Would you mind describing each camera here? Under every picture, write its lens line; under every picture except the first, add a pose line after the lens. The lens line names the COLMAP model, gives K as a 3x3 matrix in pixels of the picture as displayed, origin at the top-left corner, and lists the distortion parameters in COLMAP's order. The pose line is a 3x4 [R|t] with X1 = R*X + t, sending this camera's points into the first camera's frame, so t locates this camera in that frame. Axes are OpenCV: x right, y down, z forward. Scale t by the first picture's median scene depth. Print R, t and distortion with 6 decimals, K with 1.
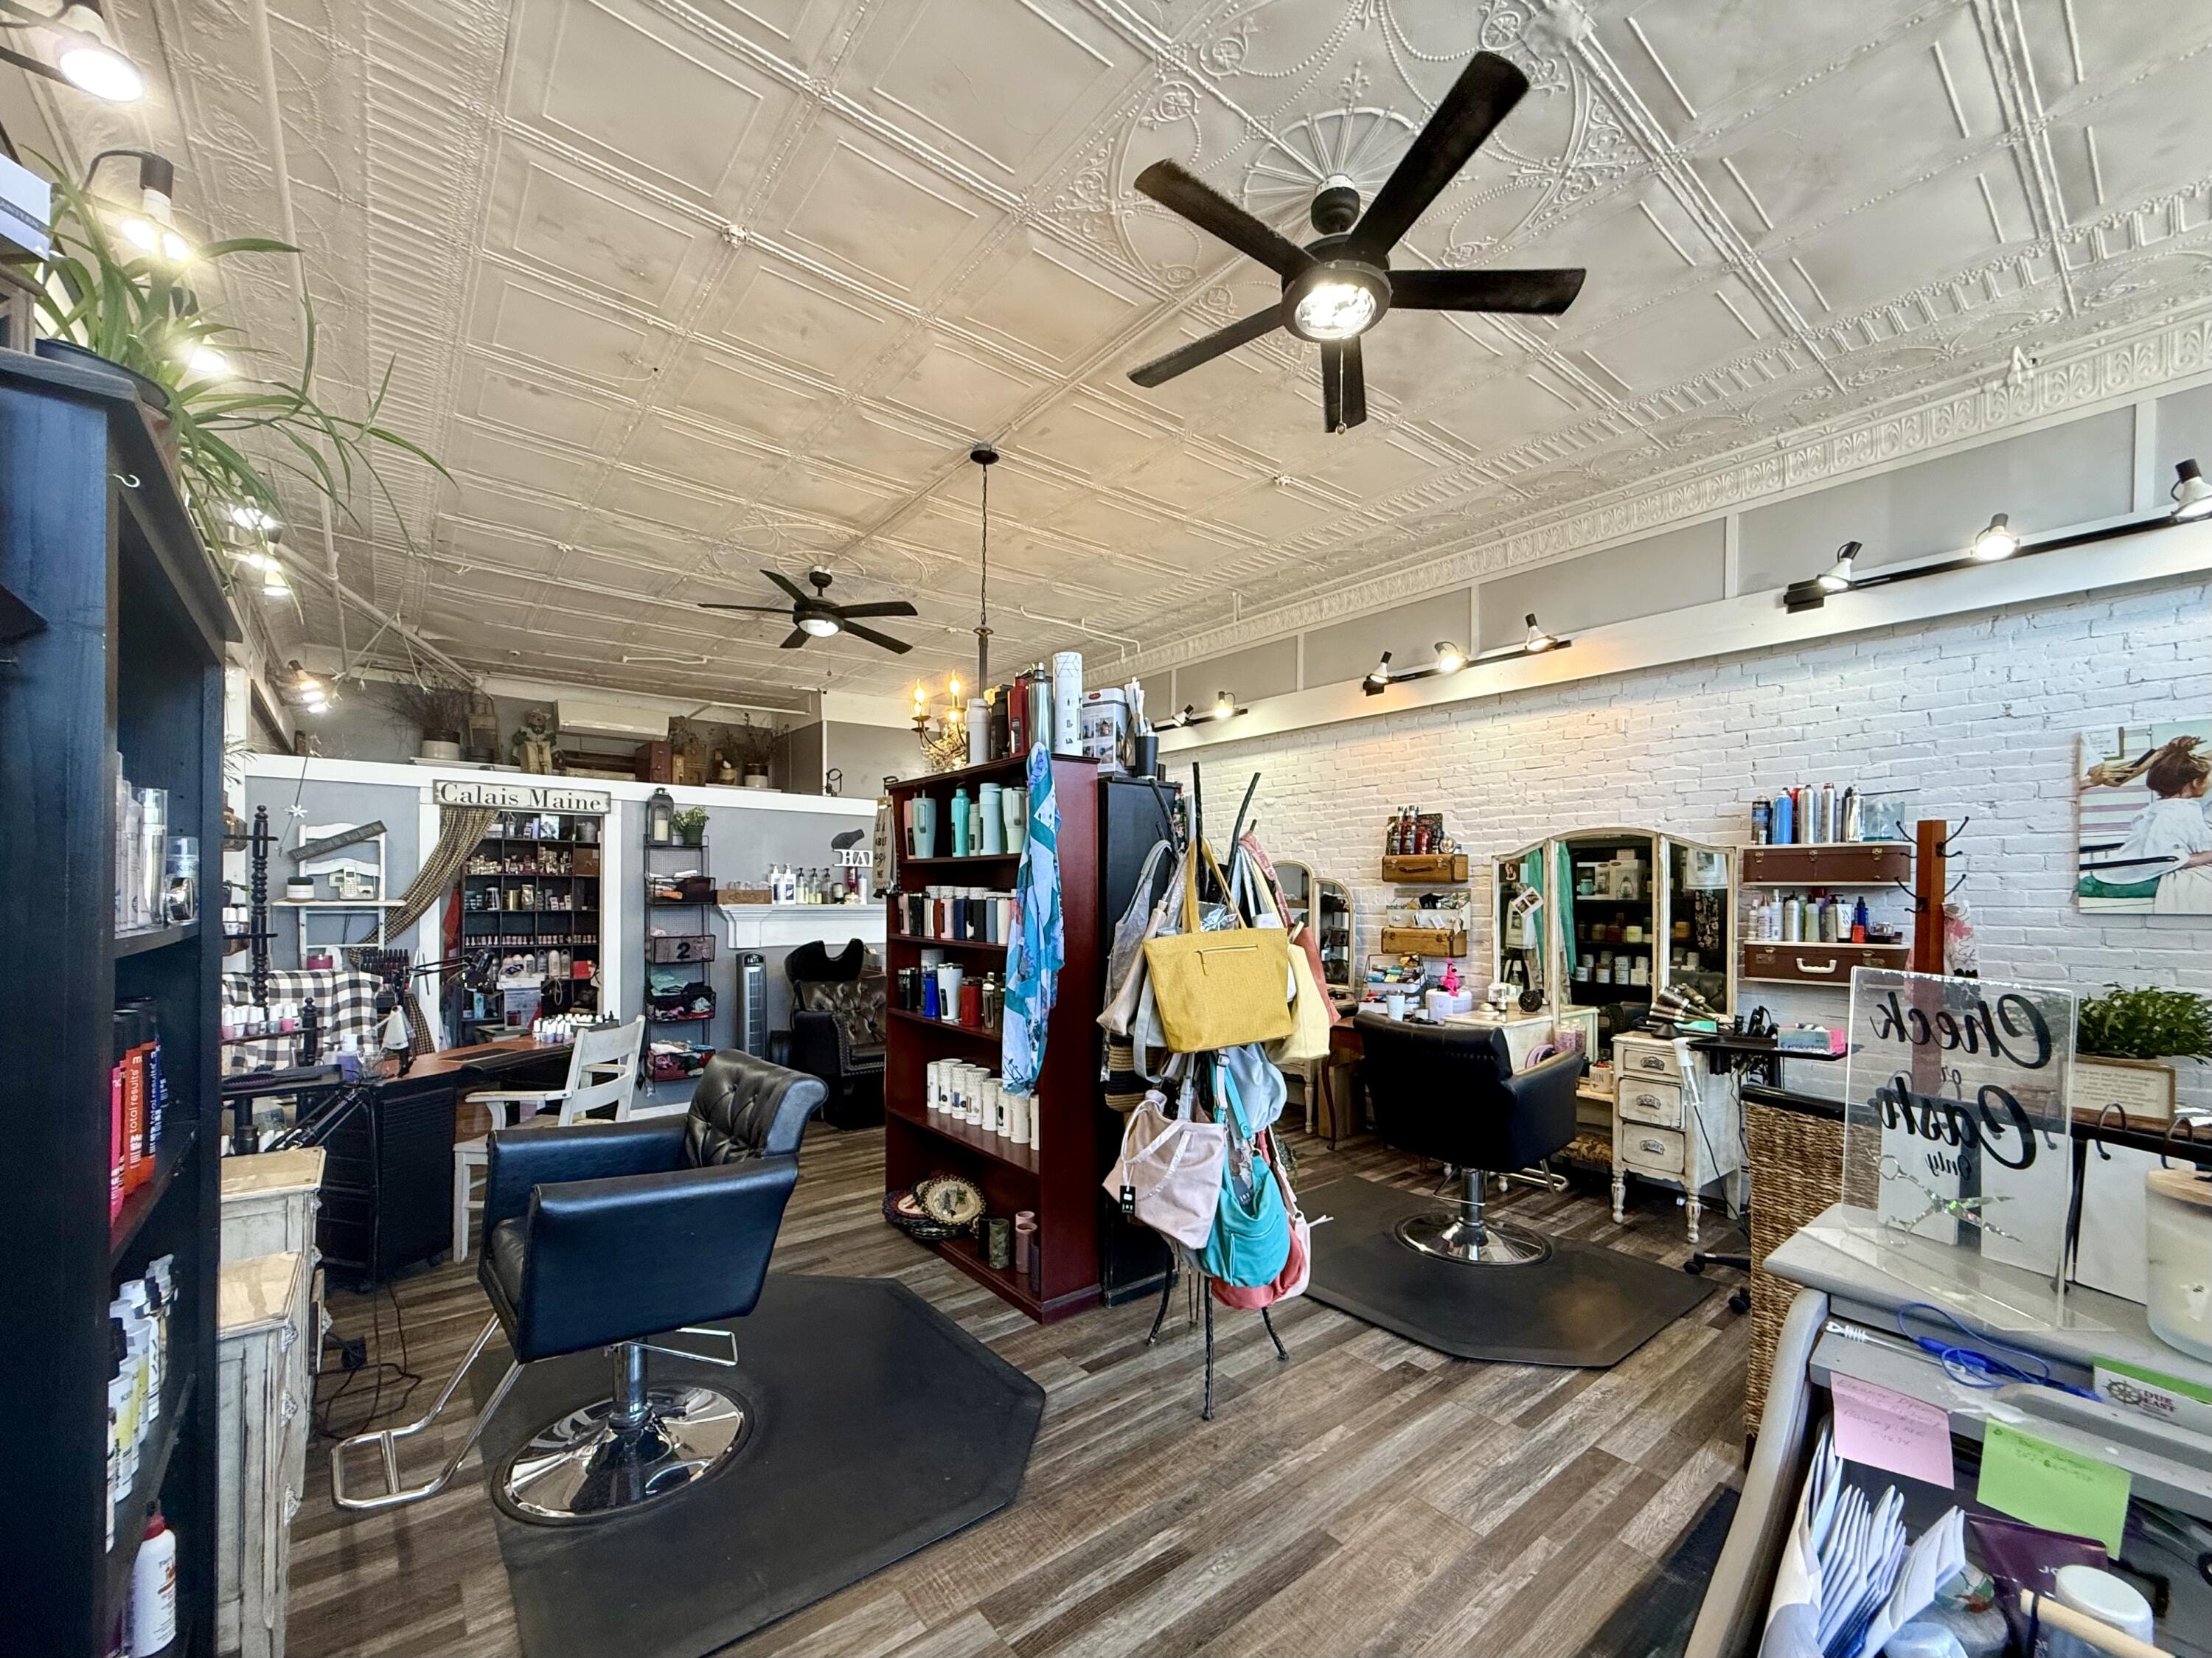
lens RADIAL K [[892.2, 0, 1097.7], [0, 892.2, 901.5], [0, 0, 1]] dist [0.001800, 0.000161]
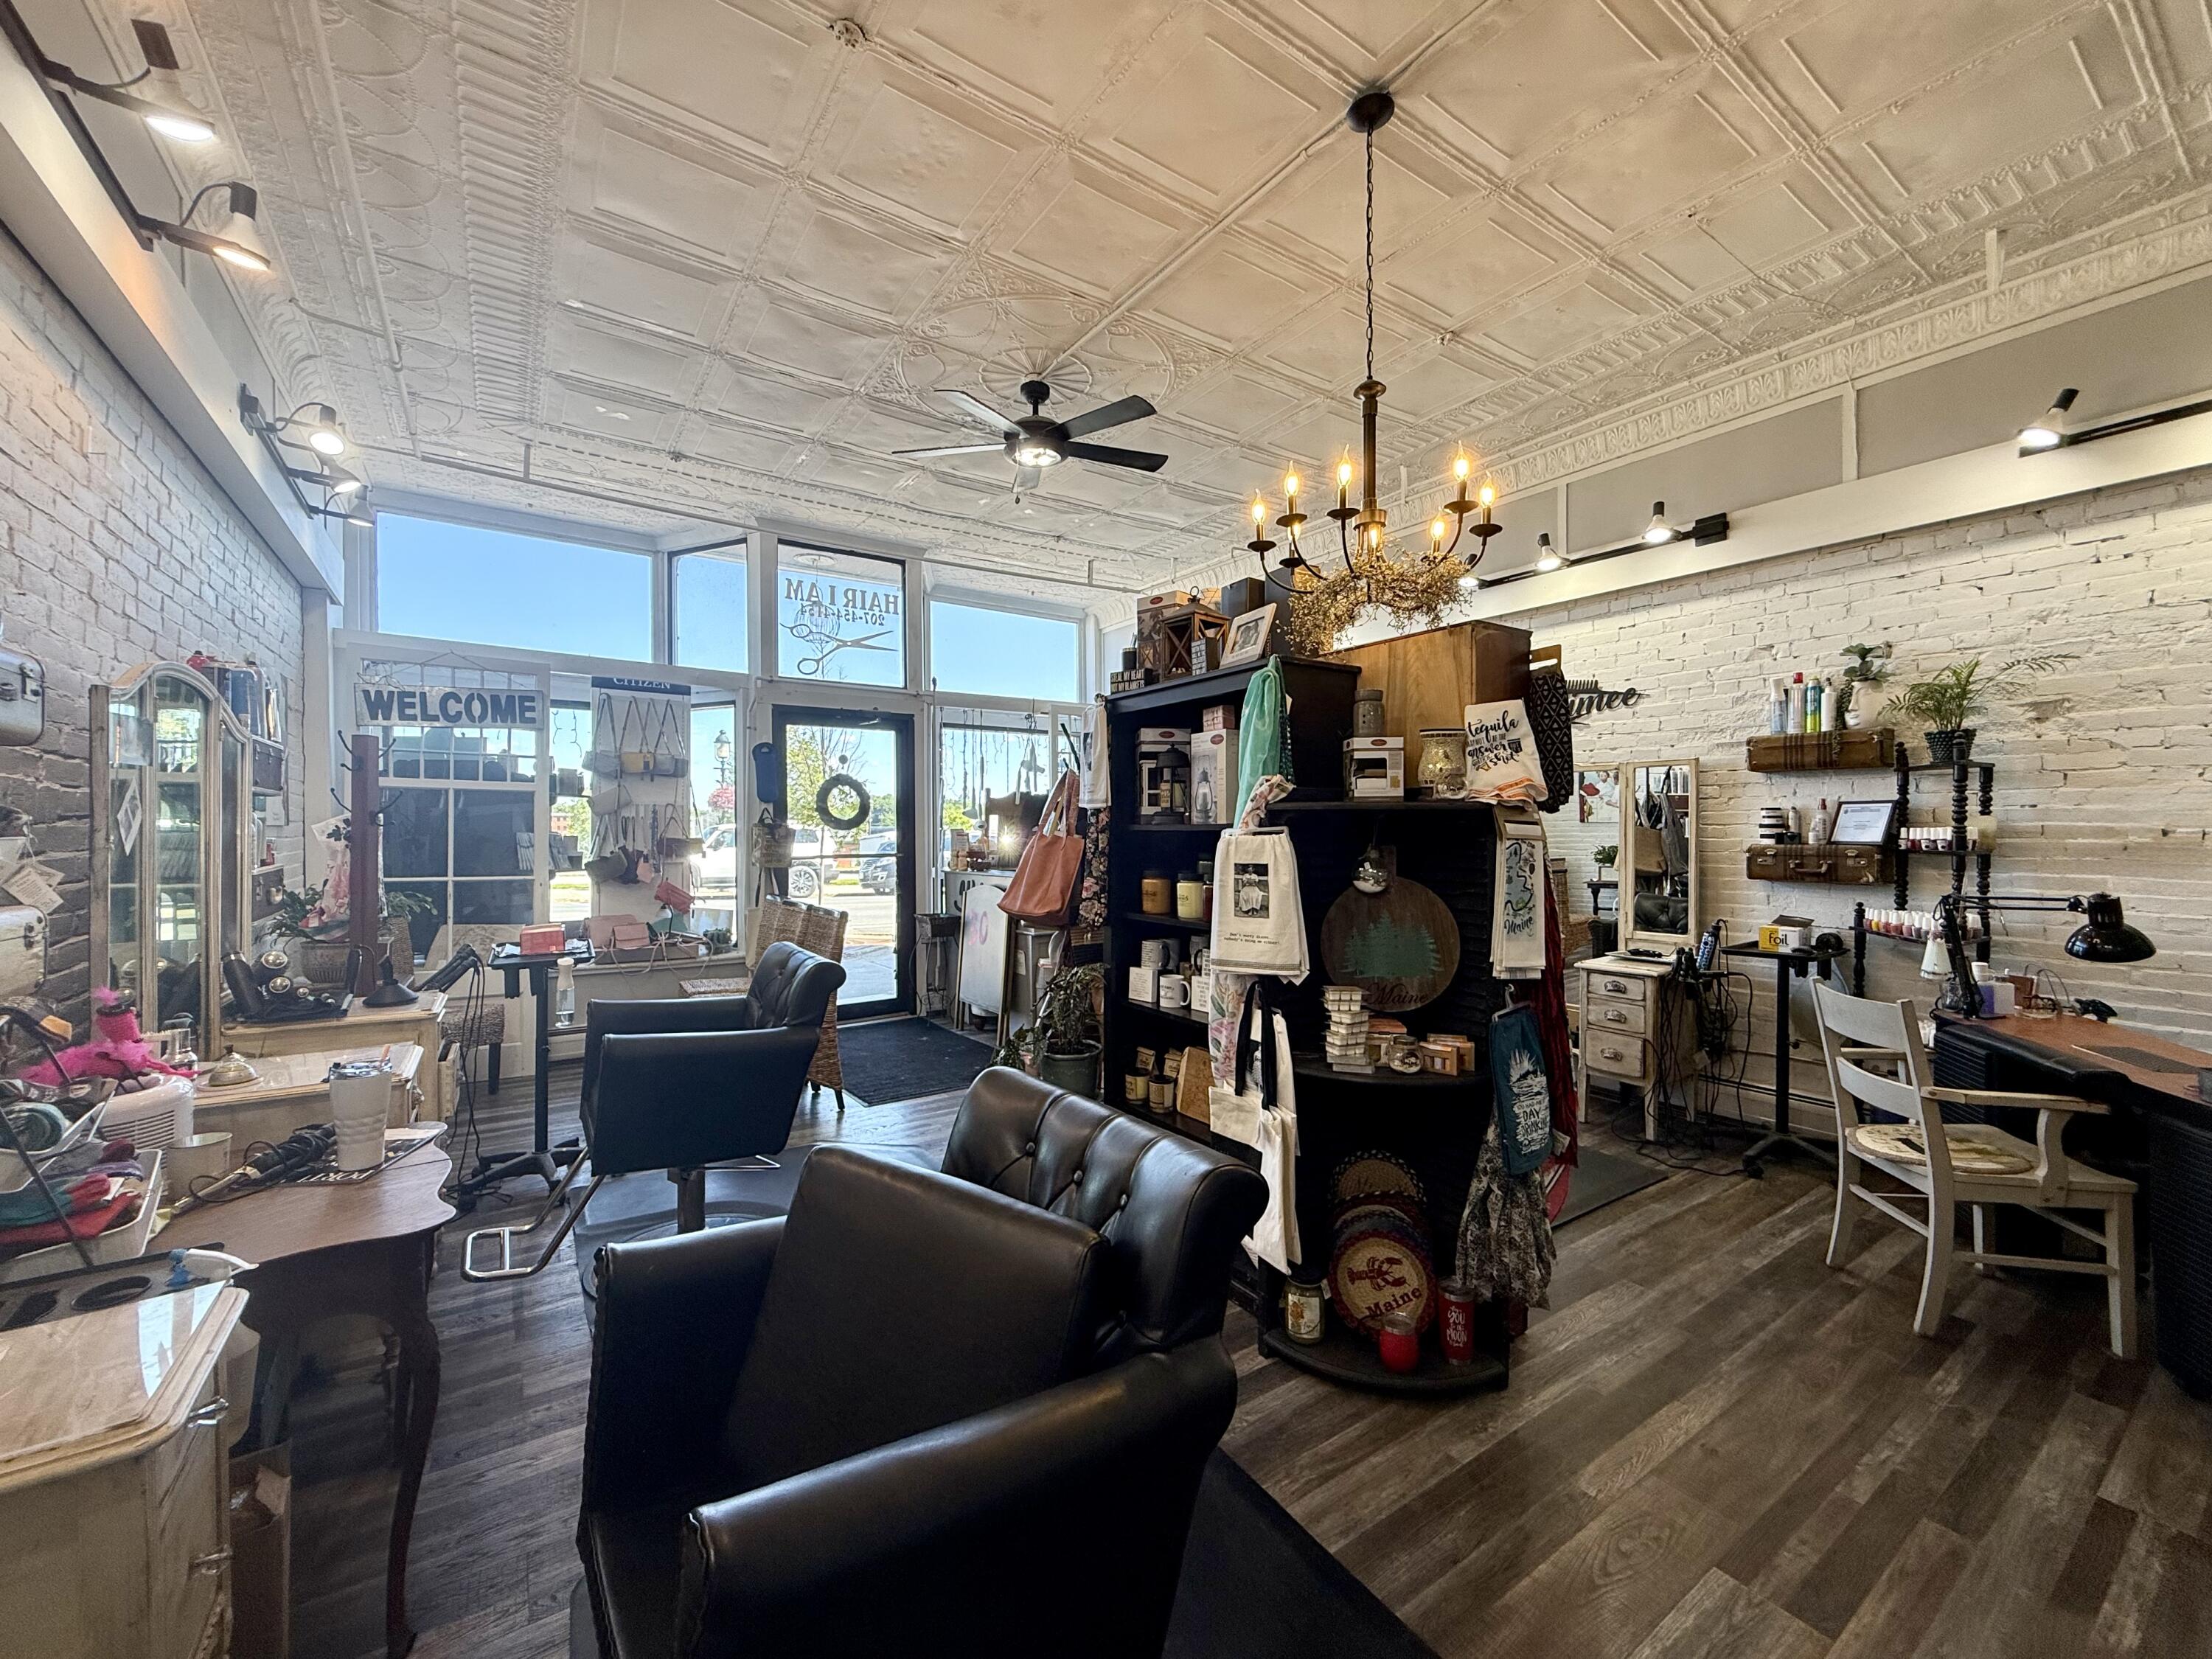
lens RADIAL K [[881.0, 0, 1088.2], [0, 881.0, 835.3], [0, 0, 1]] dist [0.000181, -0.000145]
pose [[-0.995572, -0.006137, 0.093798, 0.010060], [-0.004576, 0.999848, 0.016849, 0.002065], [-0.093888, 0.016345, -0.995449, 1.638095]]
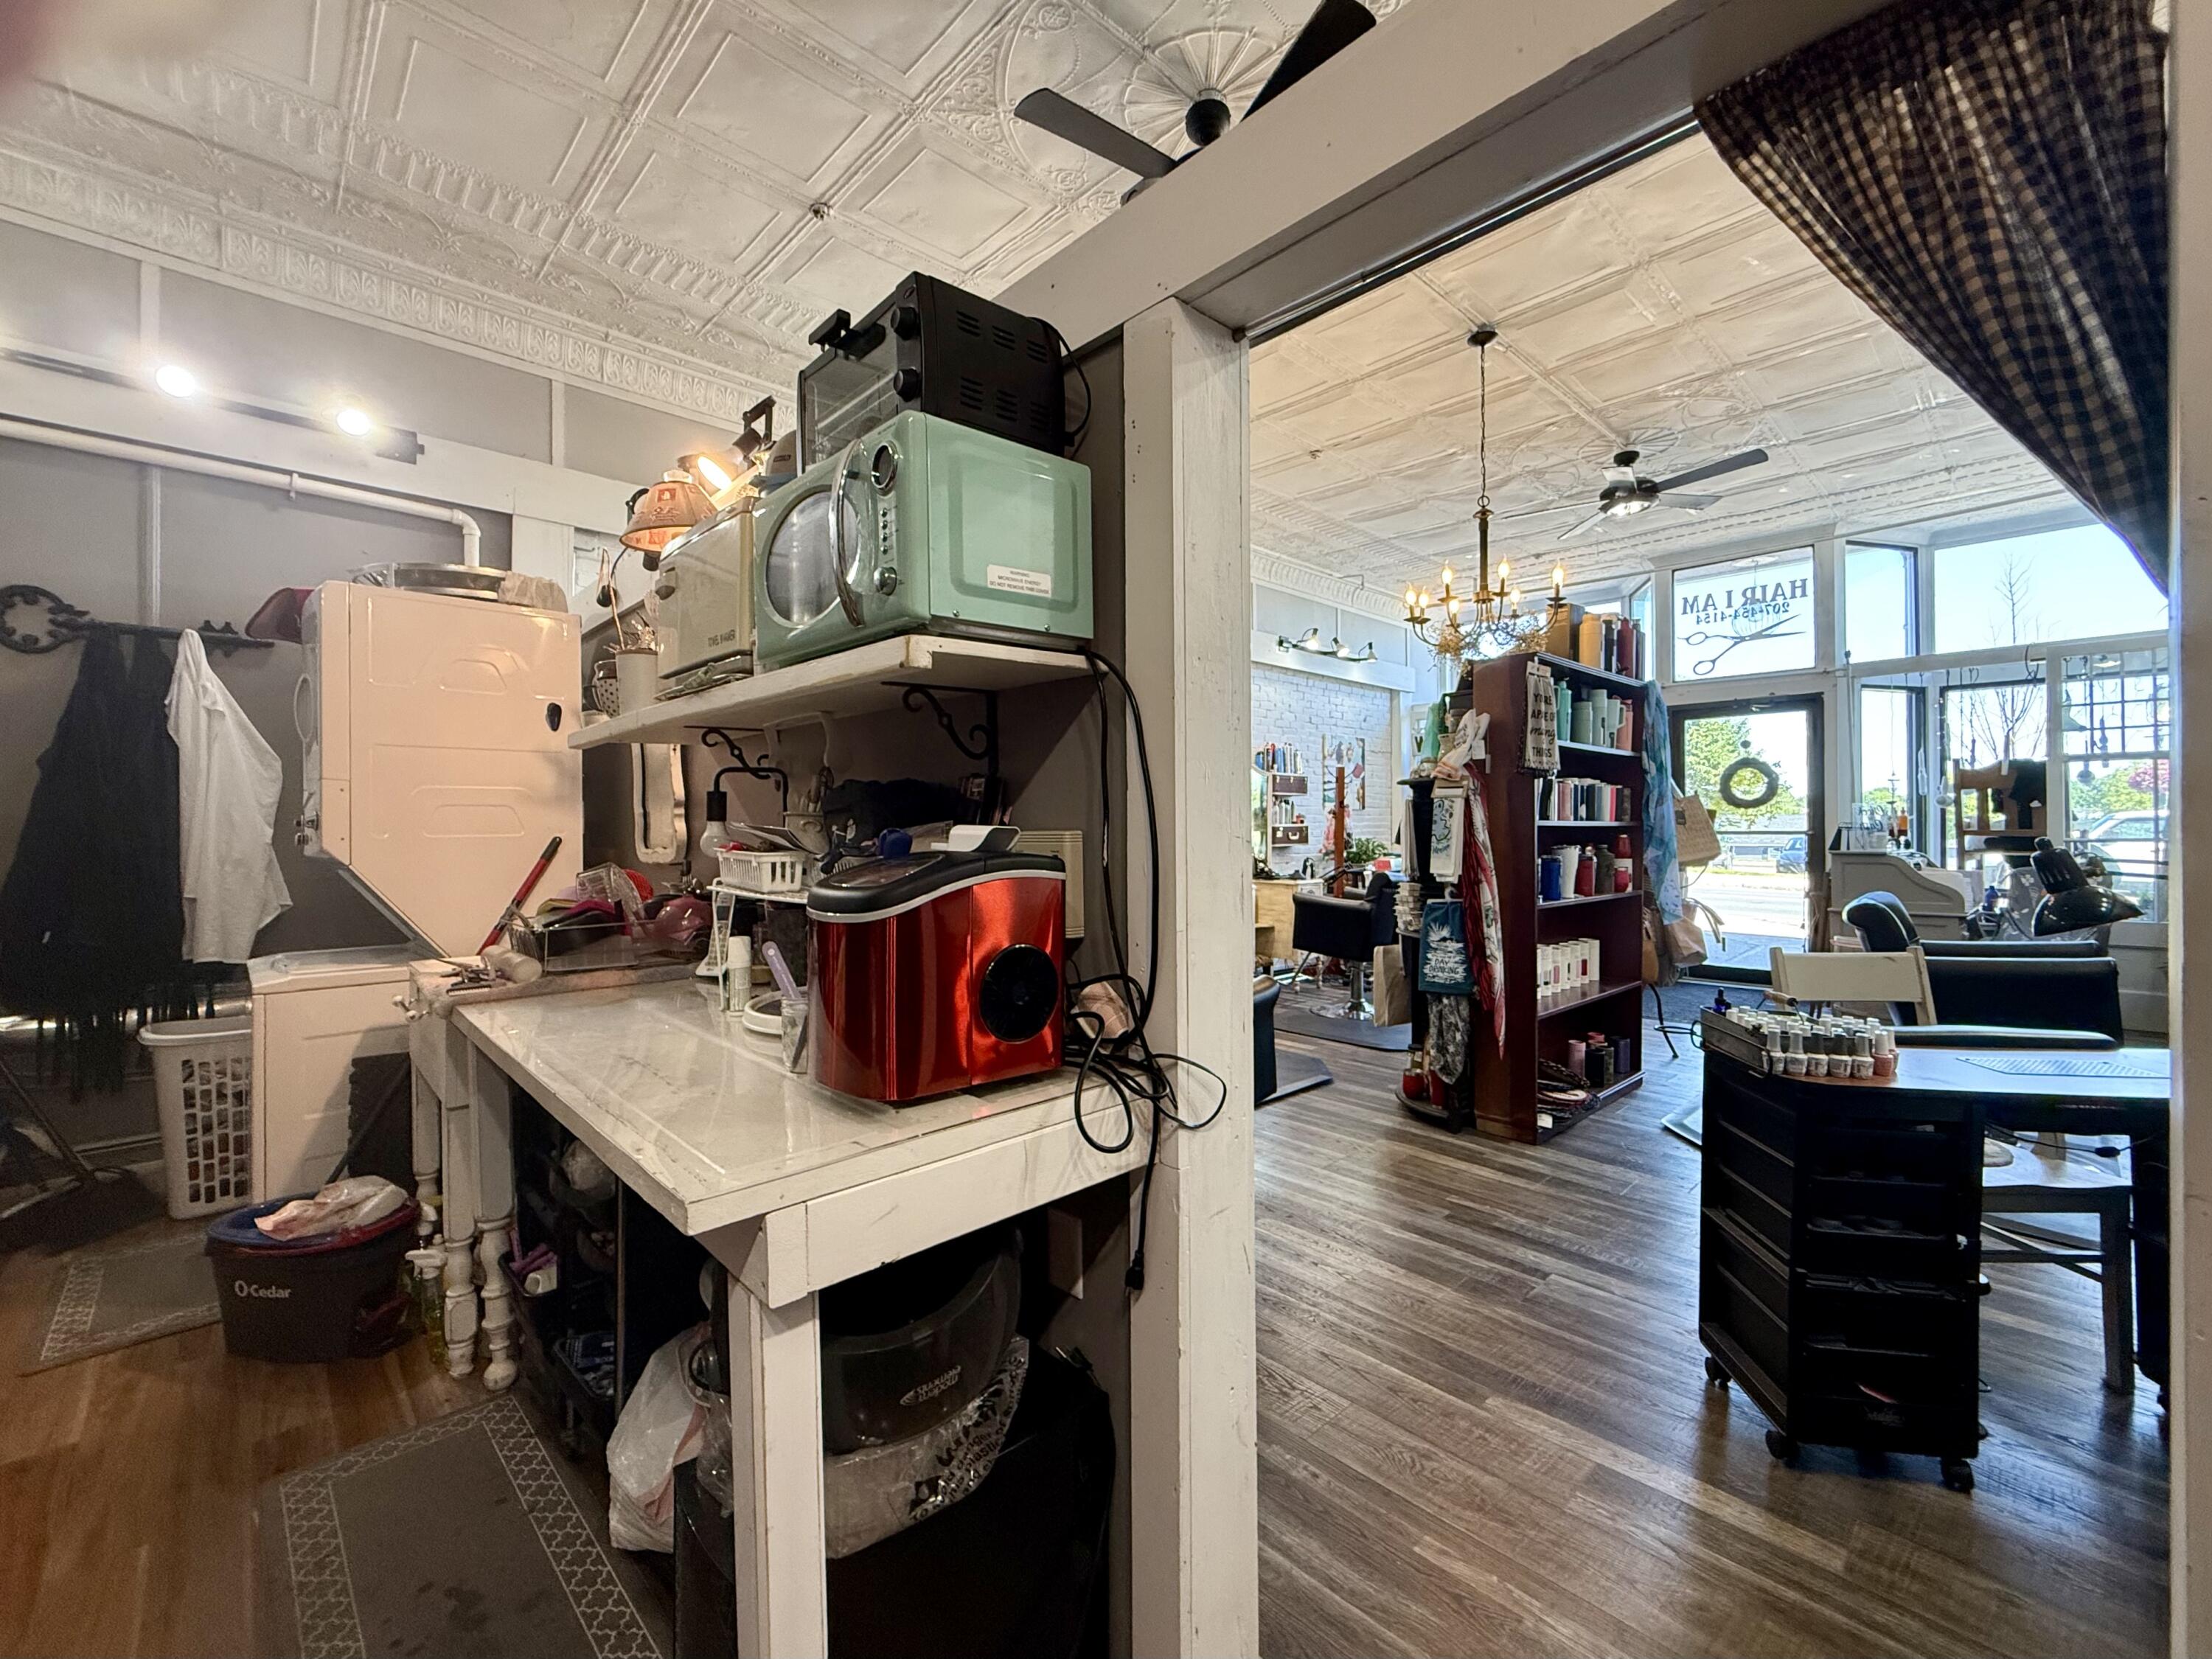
lens RADIAL K [[906.9, 0, 1099.4], [0, 906.9, 825.2], [0, 0, 1]] dist [-0.000323, 0.000444]
pose [[-0.067778, -0.004973, 0.997688, -1.099226], [0.009172, 0.999942, 0.005608, 0.031726], [-0.997658, 0.009531, -0.067729, 1.492017]]
